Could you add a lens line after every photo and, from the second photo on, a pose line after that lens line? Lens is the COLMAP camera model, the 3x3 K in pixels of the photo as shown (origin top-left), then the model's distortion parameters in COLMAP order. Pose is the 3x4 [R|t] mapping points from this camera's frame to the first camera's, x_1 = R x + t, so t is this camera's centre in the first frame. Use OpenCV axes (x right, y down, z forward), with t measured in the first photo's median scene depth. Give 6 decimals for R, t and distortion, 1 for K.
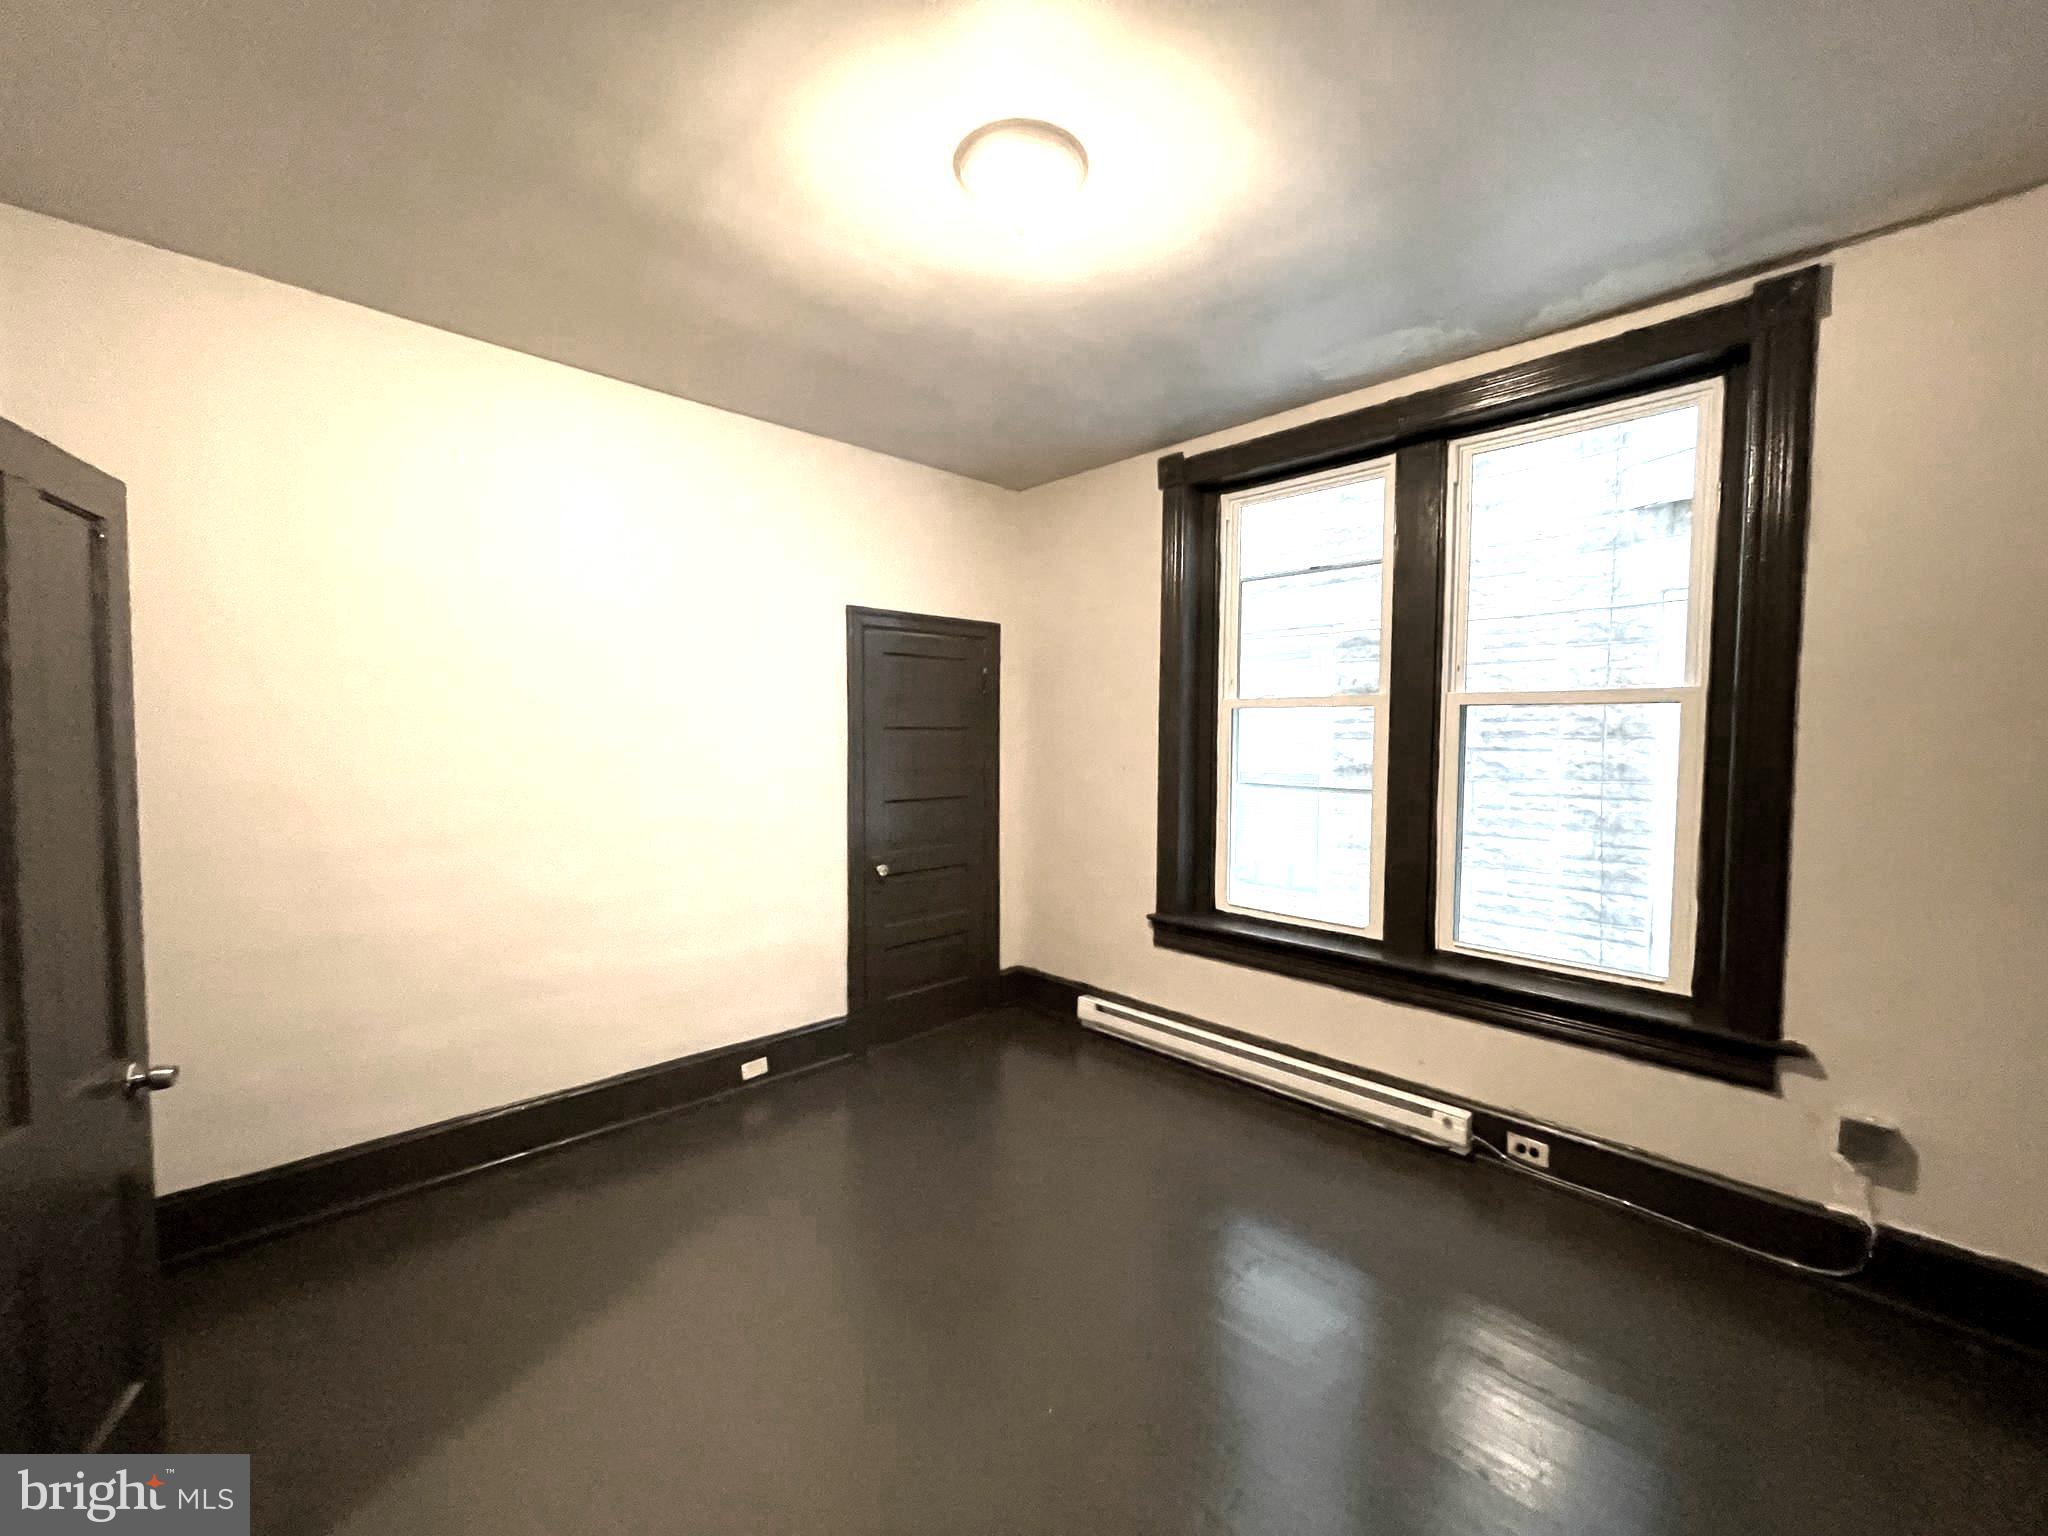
lens RADIAL K [[822.8, 0, 1016.8], [0, 822.8, 772.2], [0, 0, 1]] dist [-0.002048, -0.000455]
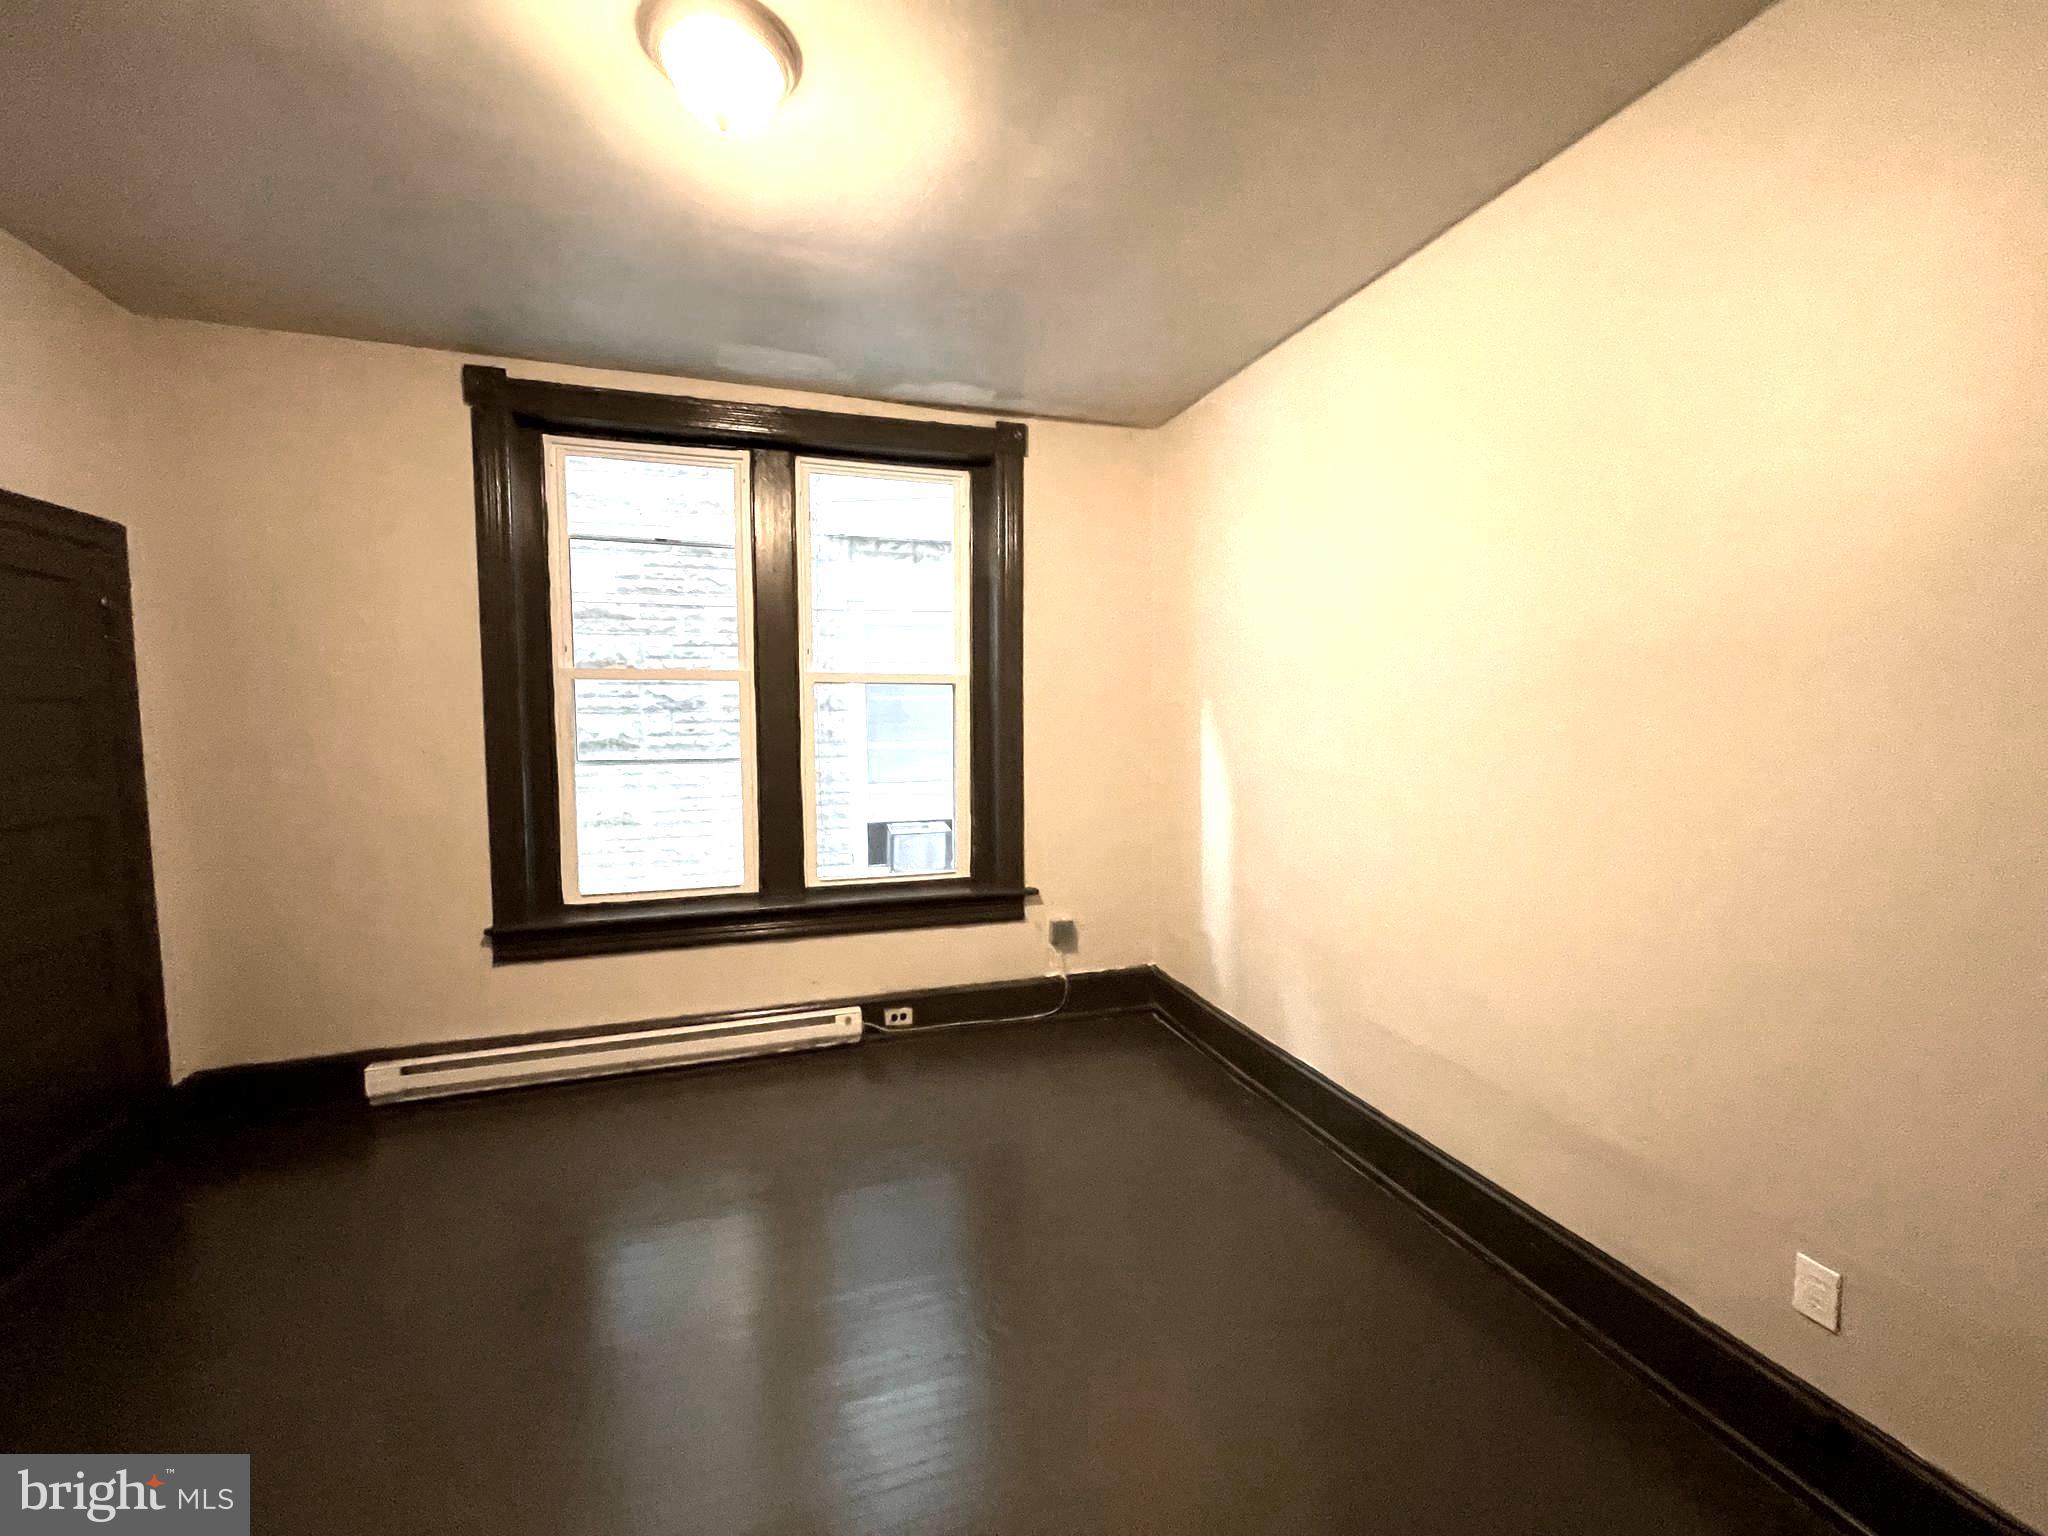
lens RADIAL K [[822.8, 0, 1016.8], [0, 822.8, 772.2], [0, 0, 1]] dist [-0.002048, -0.000455]
pose [[0.429294, -0.072319, 0.900265, -0.361672], [0.049294, 0.997179, 0.056599, -0.002878], [-0.901818, 0.020080, 0.431648, 0.183061]]
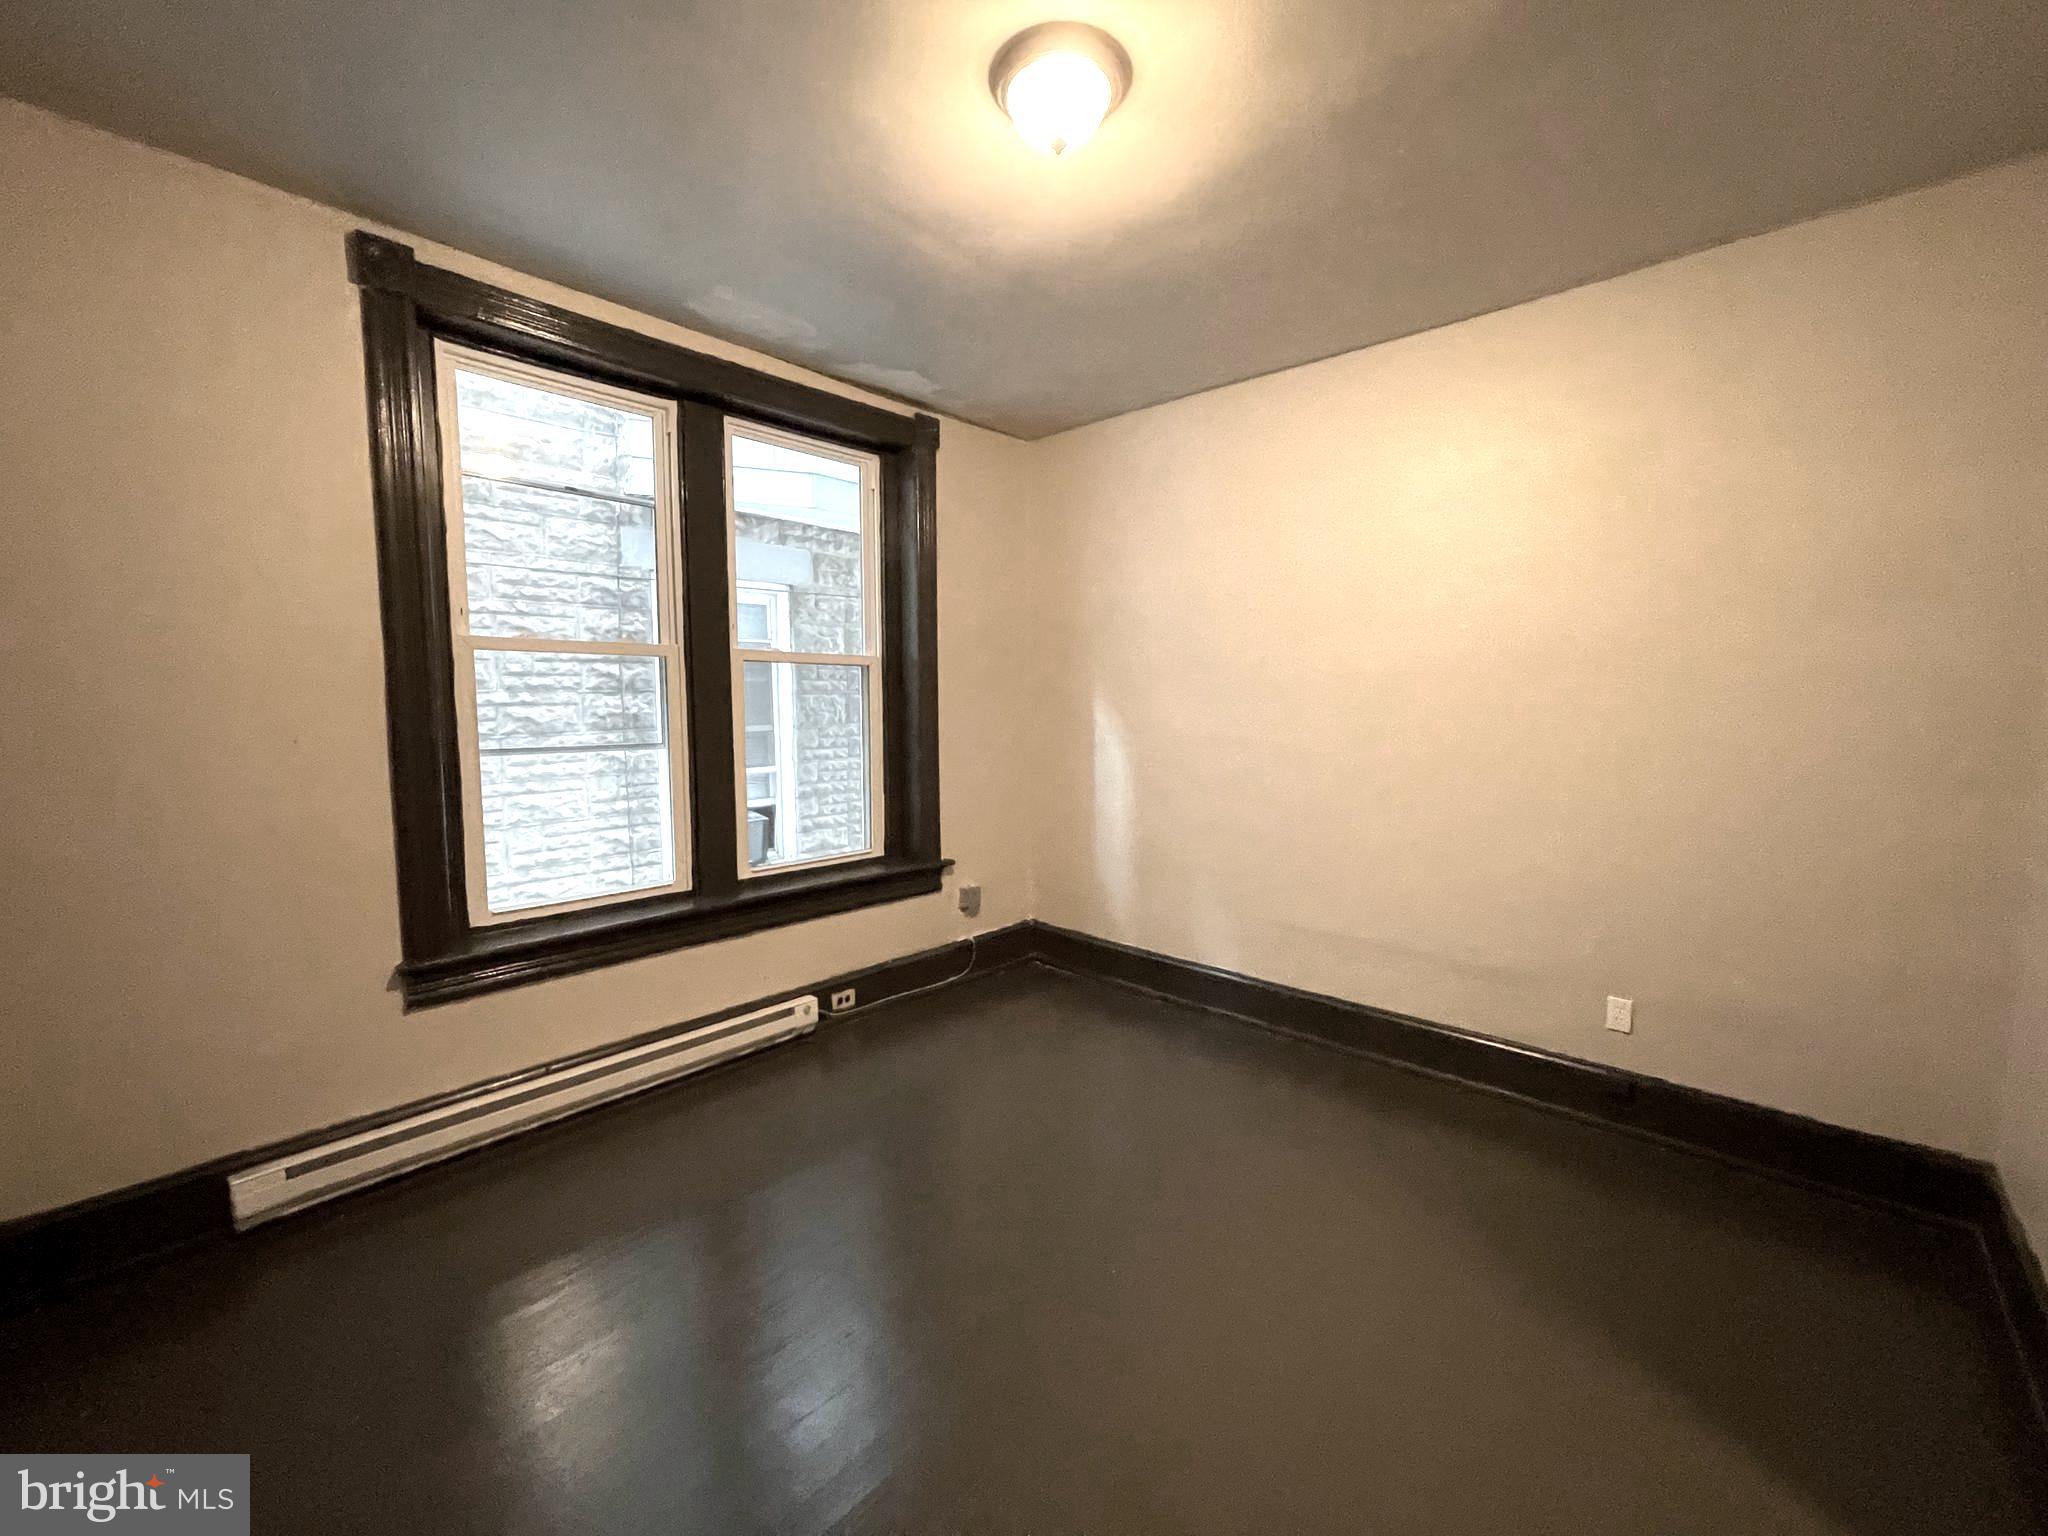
lens RADIAL K [[822.8, 0, 1016.8], [0, 822.8, 772.2], [0, 0, 1]] dist [-0.002048, -0.000455]
pose [[-0.065753, -0.093432, 0.993452, -0.524752], [0.048698, 0.994120, 0.096718, -0.016604], [-0.996647, 0.054739, -0.060816, 0.596595]]
